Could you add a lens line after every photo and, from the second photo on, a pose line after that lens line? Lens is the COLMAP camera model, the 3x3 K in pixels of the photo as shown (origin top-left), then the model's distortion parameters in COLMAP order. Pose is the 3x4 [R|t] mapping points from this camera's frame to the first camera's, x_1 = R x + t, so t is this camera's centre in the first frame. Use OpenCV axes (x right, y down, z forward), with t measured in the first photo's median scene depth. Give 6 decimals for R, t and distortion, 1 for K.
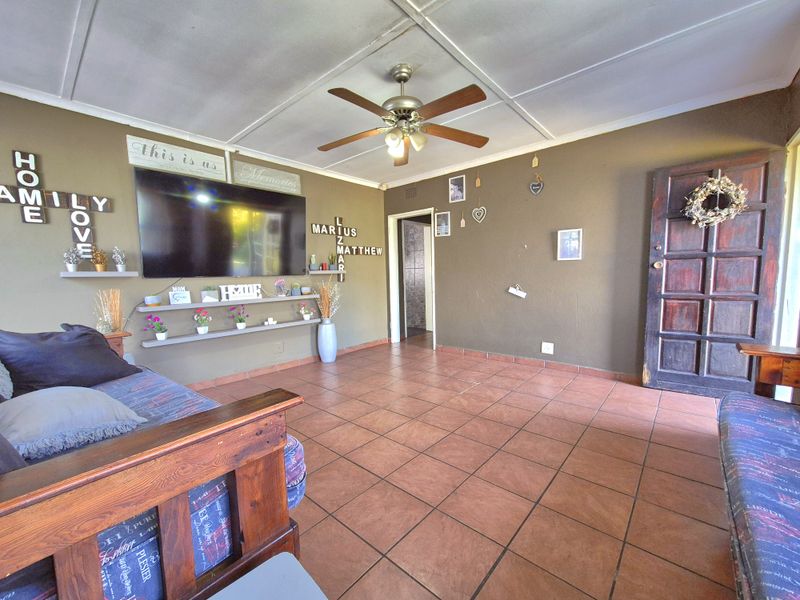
lens RADIAL K [[330.4, 0, 395.5], [0, 330.4, 303.4], [0, 0, 1]] dist [-0.000820, -0.000198]
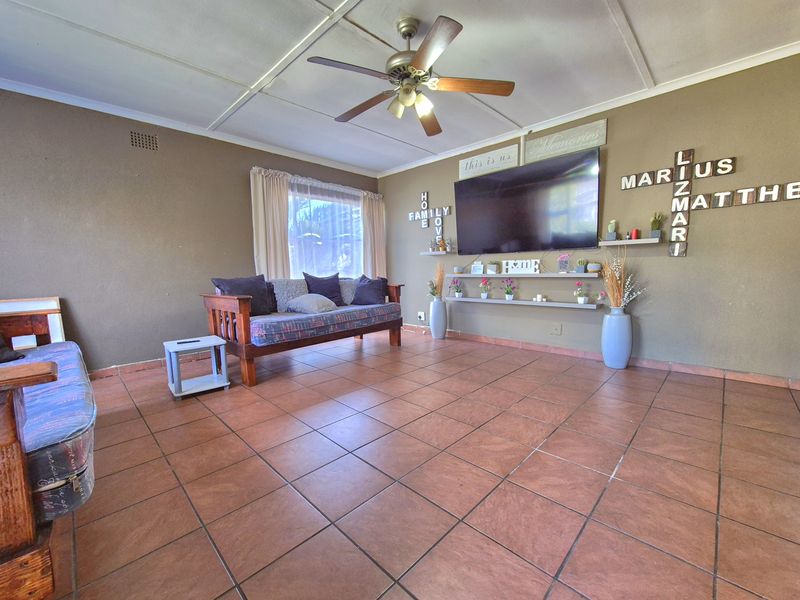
lens RADIAL K [[330.4, 0, 395.5], [0, 330.4, 303.4], [0, 0, 1]] dist [-0.000820, -0.000198]
pose [[-0.057864, 0.127277, -0.990178, 0.647000], [-0.069178, 0.988944, 0.131162, -0.030064], [0.995925, 0.076088, -0.048419, 0.666952]]
